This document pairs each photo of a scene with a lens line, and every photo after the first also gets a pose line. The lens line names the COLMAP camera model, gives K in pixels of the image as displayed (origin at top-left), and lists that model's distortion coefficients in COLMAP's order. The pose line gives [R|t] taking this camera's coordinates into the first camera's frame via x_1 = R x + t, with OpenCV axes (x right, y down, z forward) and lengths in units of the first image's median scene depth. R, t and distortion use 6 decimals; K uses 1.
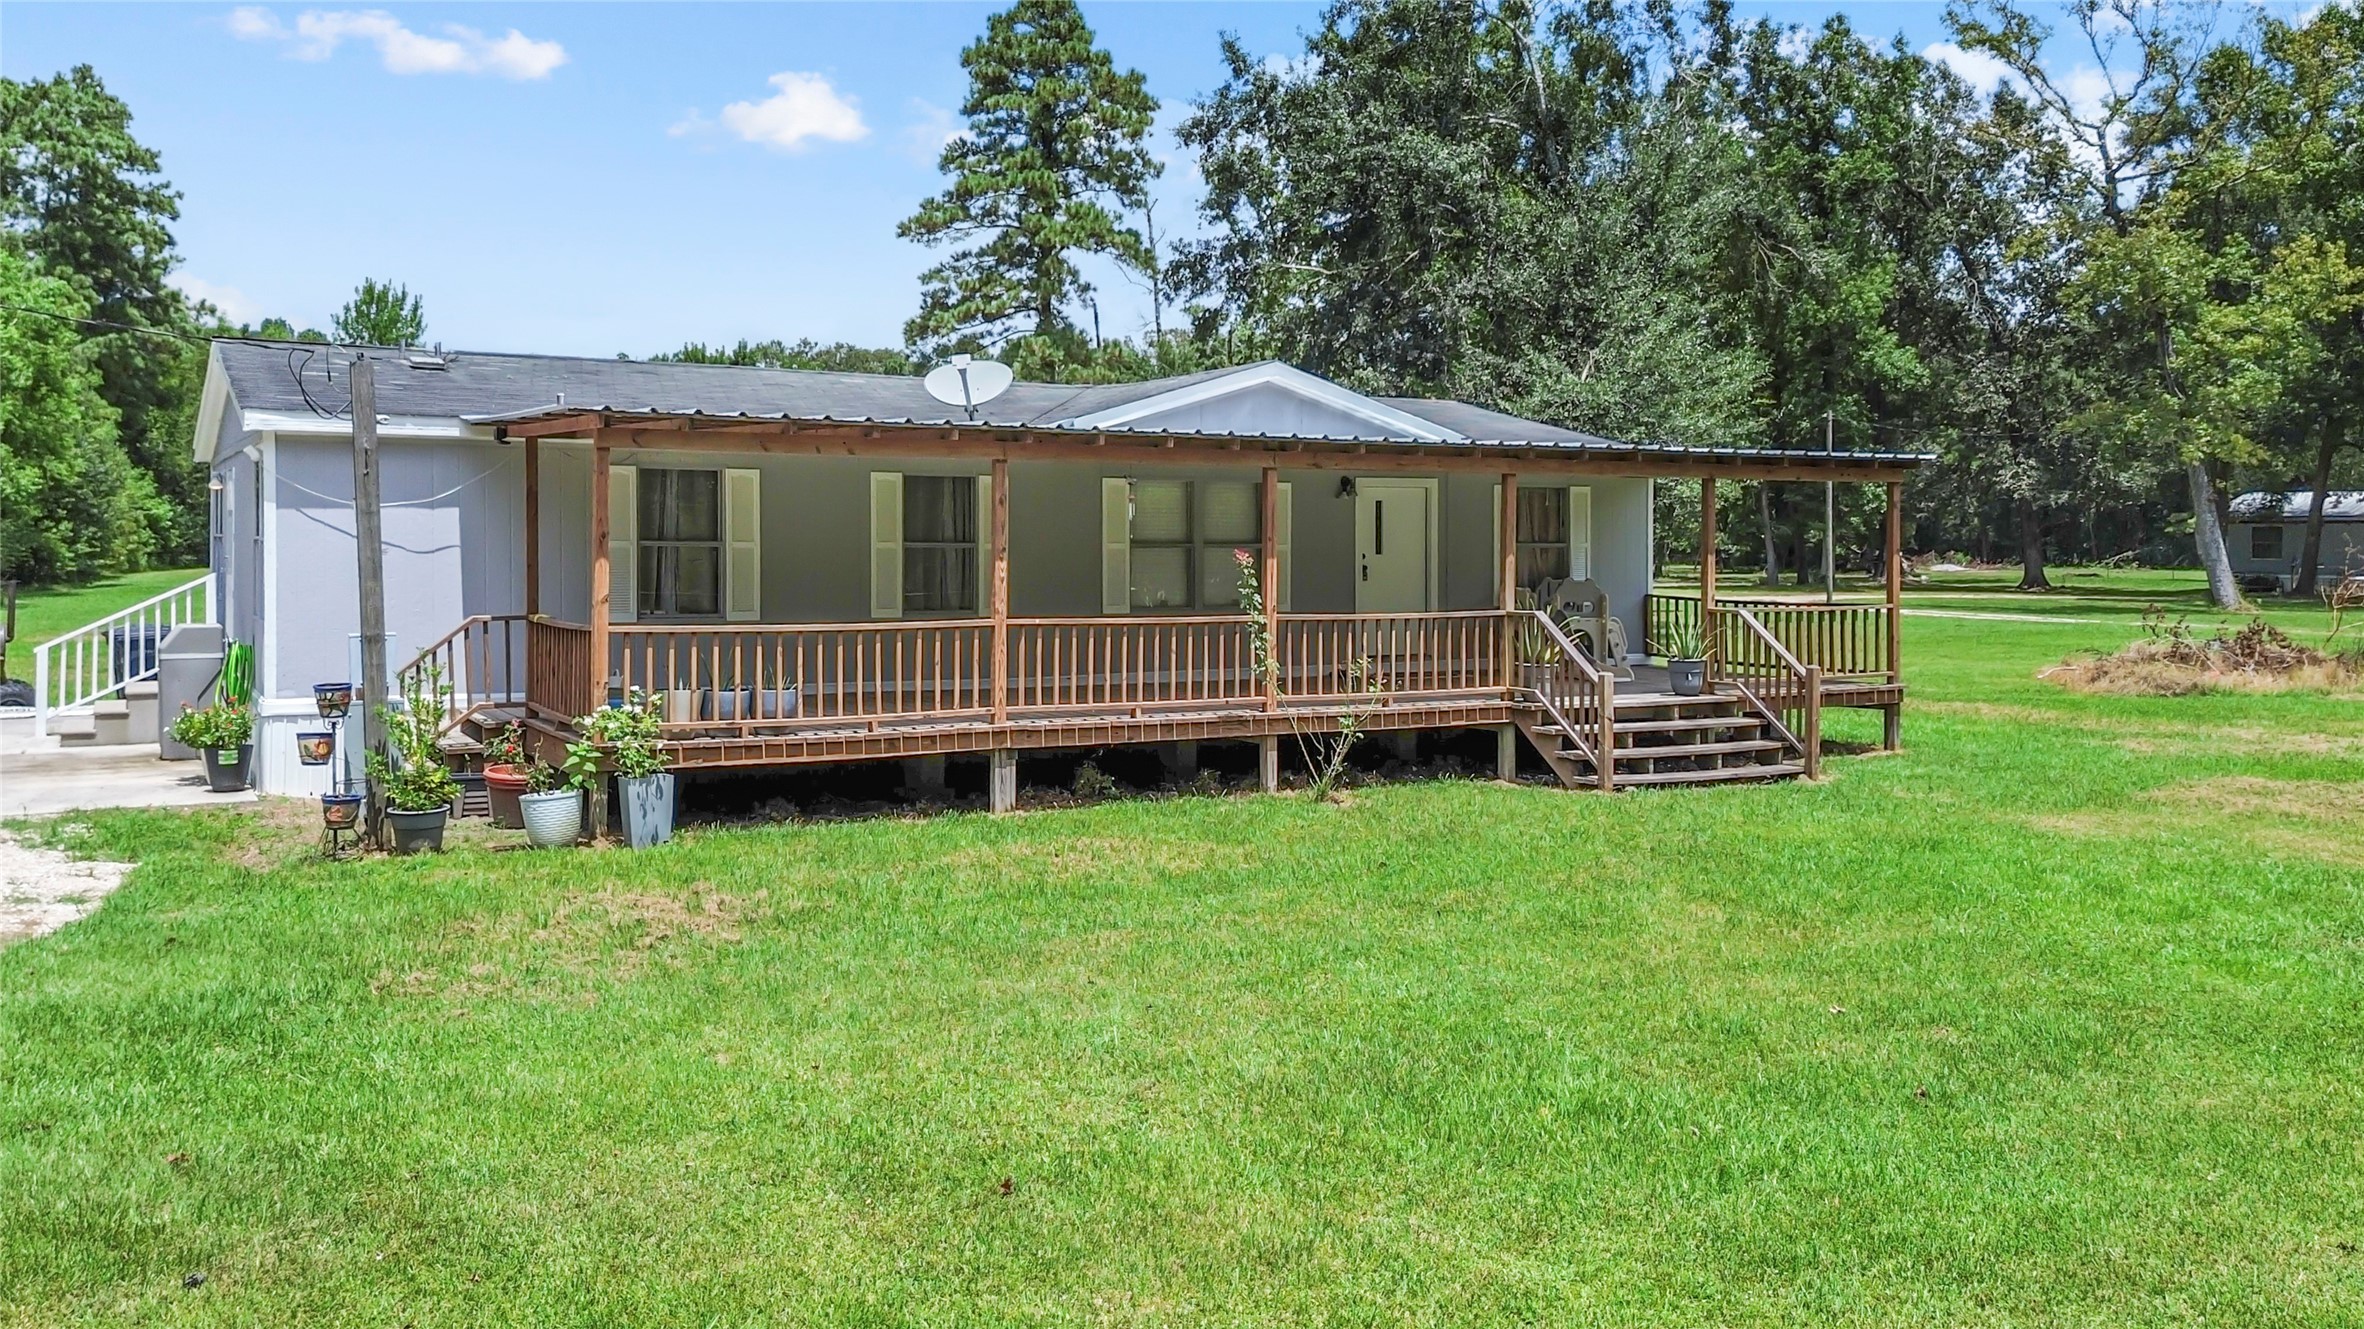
lens RADIAL K [[1831.5, 0, 1181.6], [0, 1831.5, 552.9], [0, 0, 1]] dist [0.072086, -0.065629]
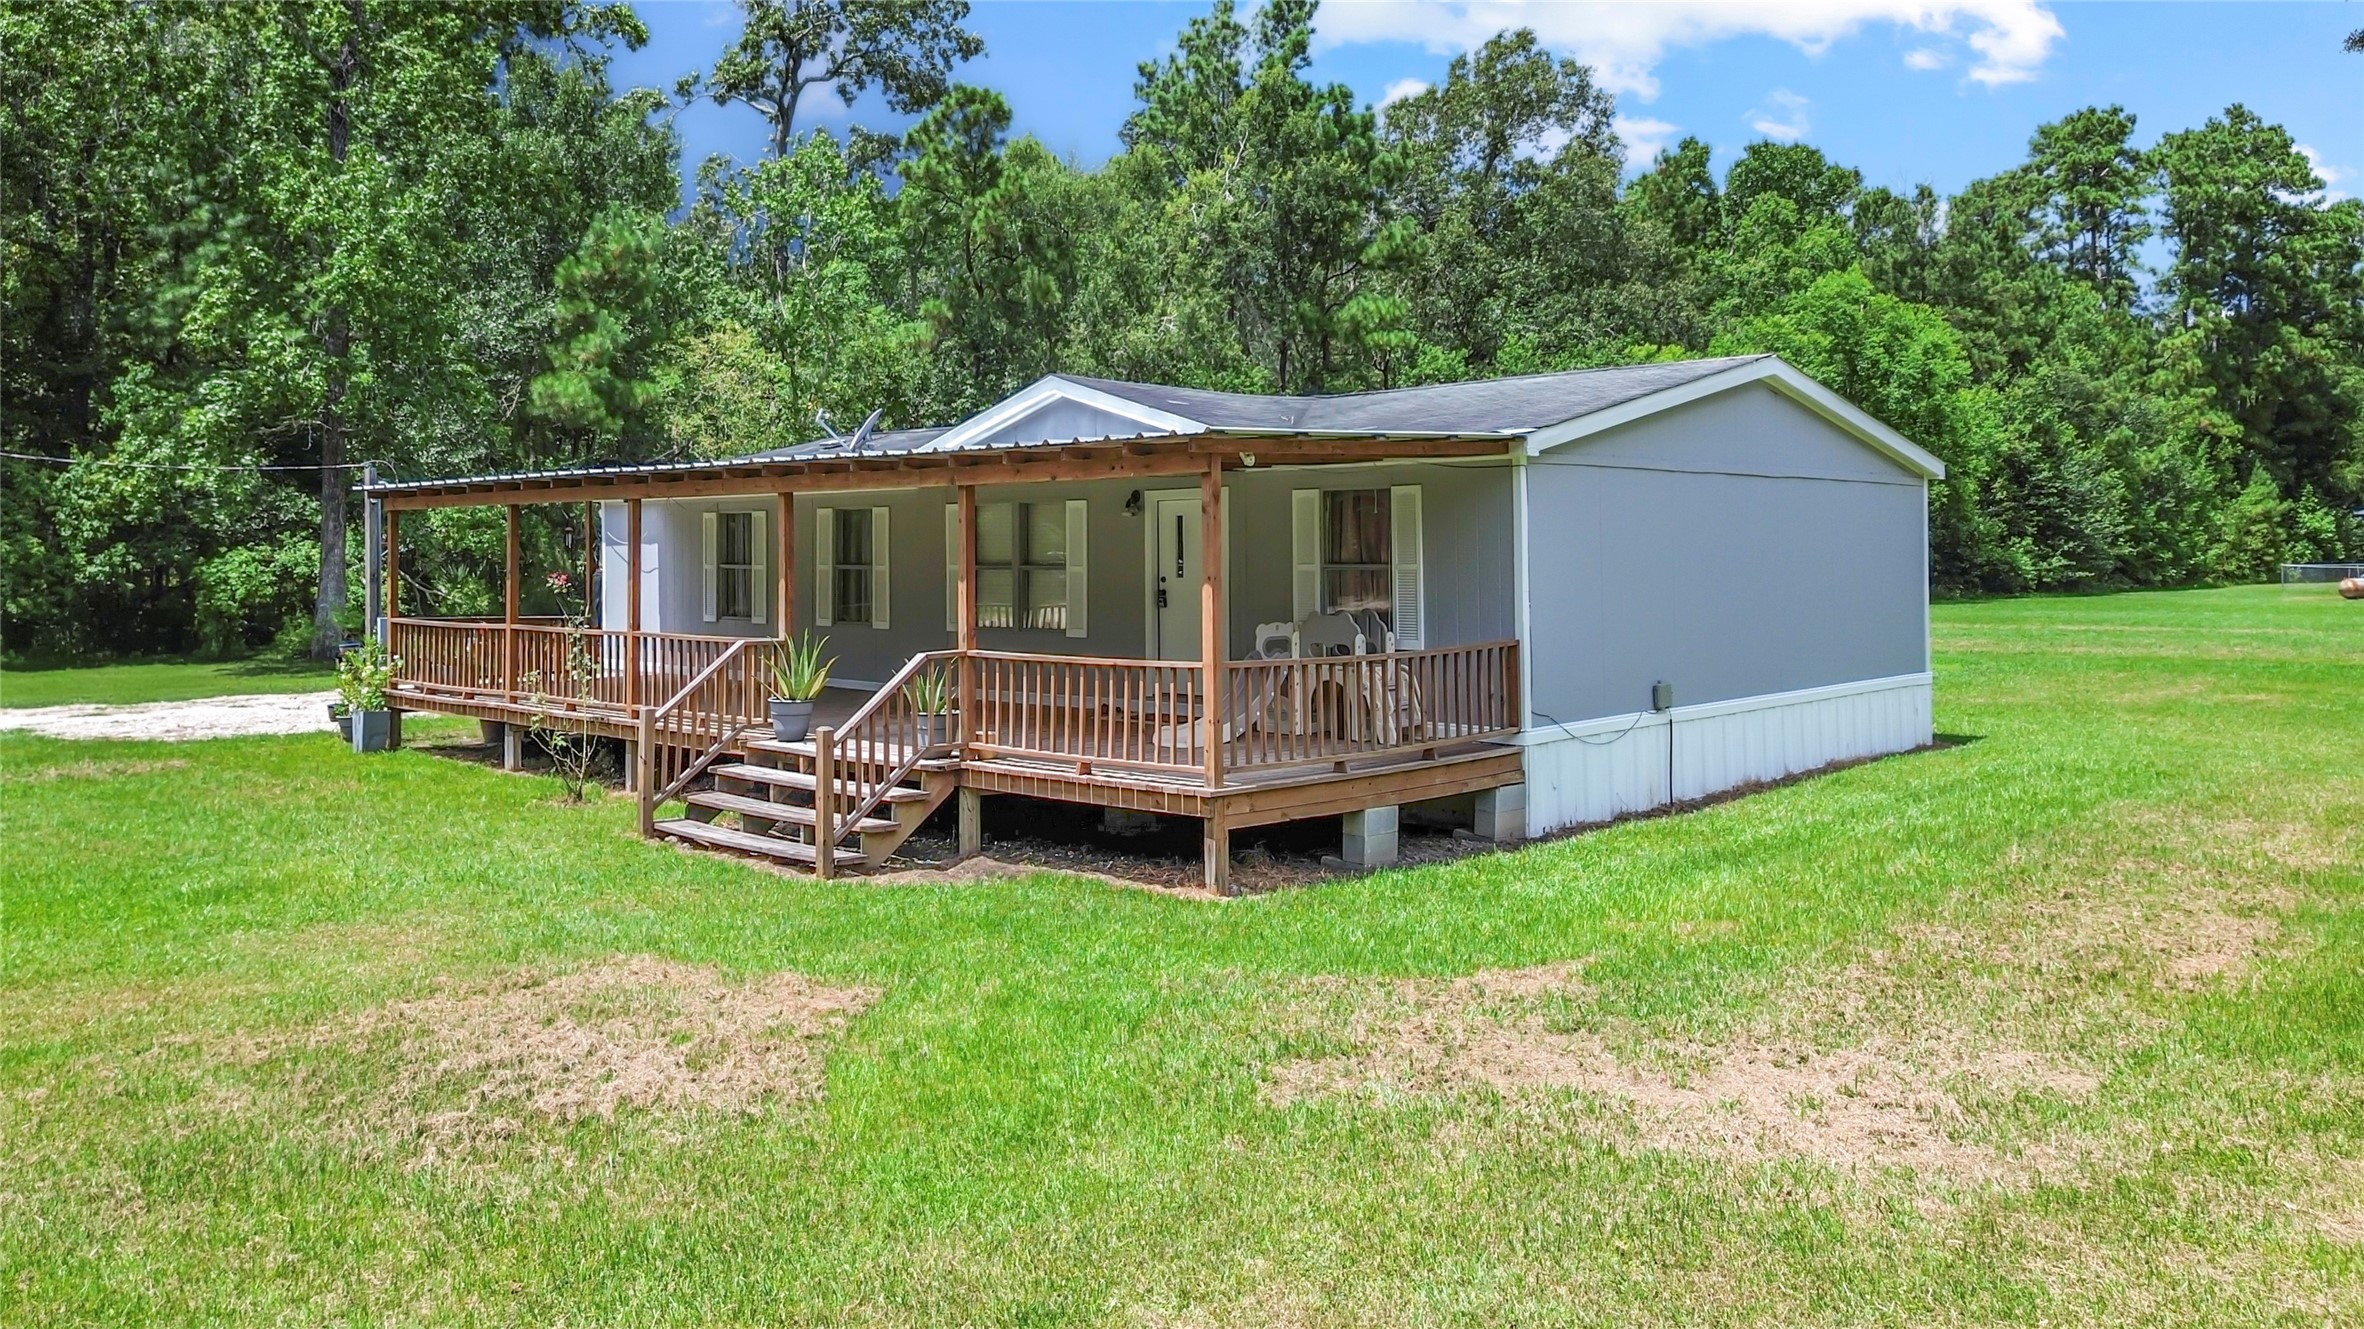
lens RADIAL K [[1682.3, 0, 1189.2], [0, 1682.3, 548.1], [0, 0, 1]] dist [0.067787, -0.040501]
pose [[0.325017, -0.009742, -0.945658, 0.943749], [0.001110, 0.999950, -0.009920, -0.005121], [0.945707, 0.002175, 0.325012, 0.820262]]
